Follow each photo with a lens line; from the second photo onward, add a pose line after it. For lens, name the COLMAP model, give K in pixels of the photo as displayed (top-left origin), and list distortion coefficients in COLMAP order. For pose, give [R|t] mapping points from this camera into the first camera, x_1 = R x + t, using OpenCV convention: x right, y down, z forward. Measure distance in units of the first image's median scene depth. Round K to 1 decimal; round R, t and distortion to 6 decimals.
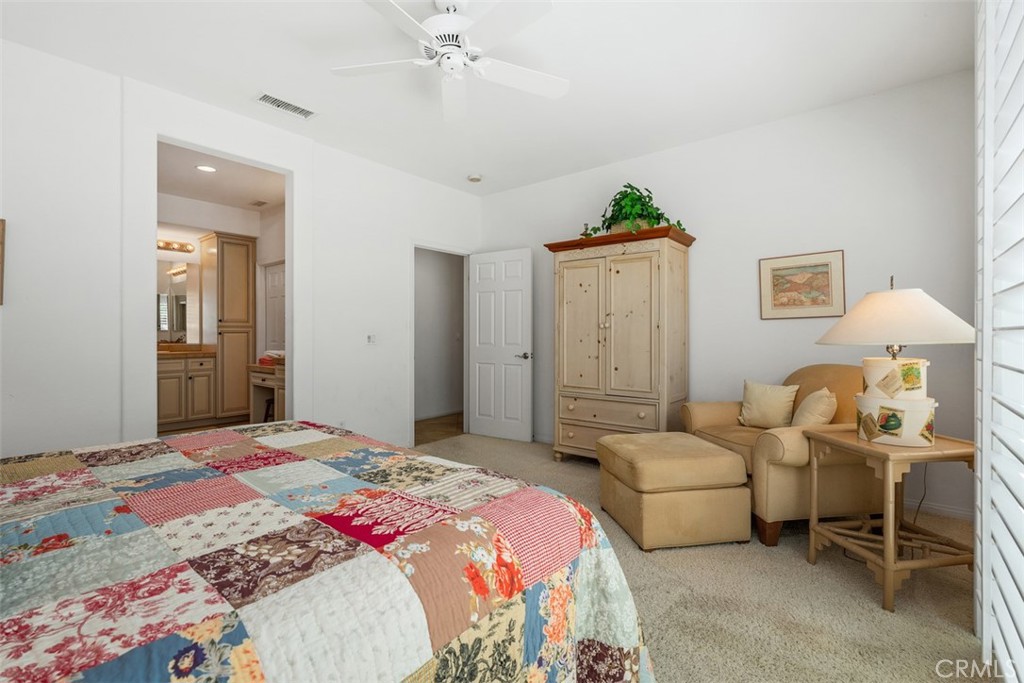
lens RADIAL K [[465.5, 0, 521.6], [0, 465.5, 340.1], [0, 0, 1]] dist [0.000916, -0.000257]
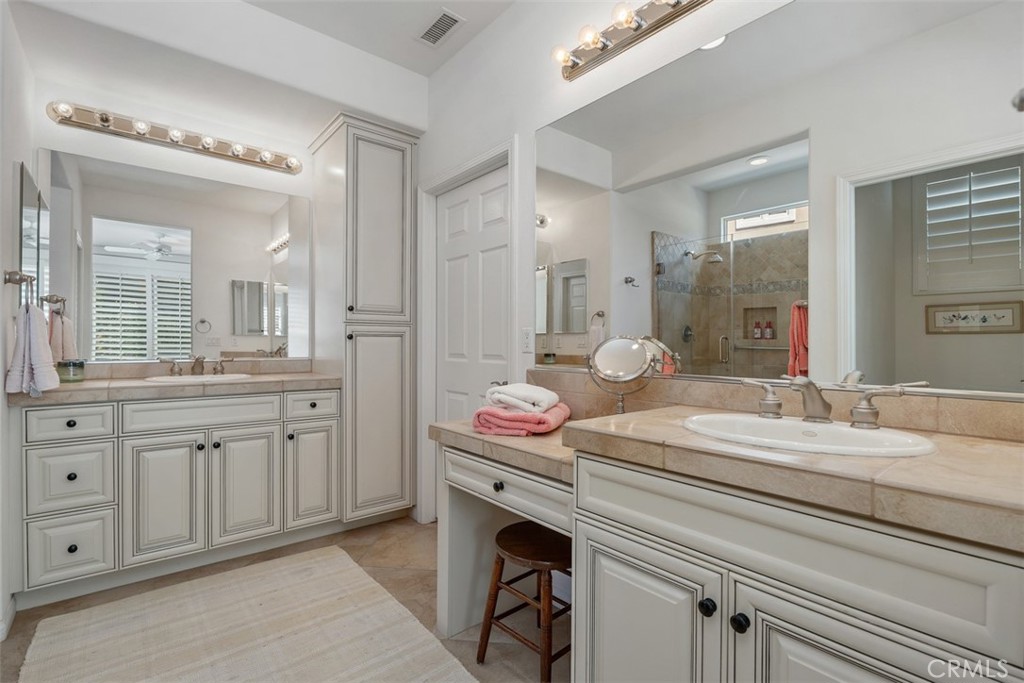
lens RADIAL K [[465.5, 0, 509.9], [0, 465.5, 343.5], [0, 0, 1]] dist [0.000916, -0.000257]
pose [[0.980513, -0.001129, -0.196451, -0.400166], [-0.001074, 0.999938, -0.011108, -0.003067], [0.196451, 0.011103, 0.980451, 0.577125]]
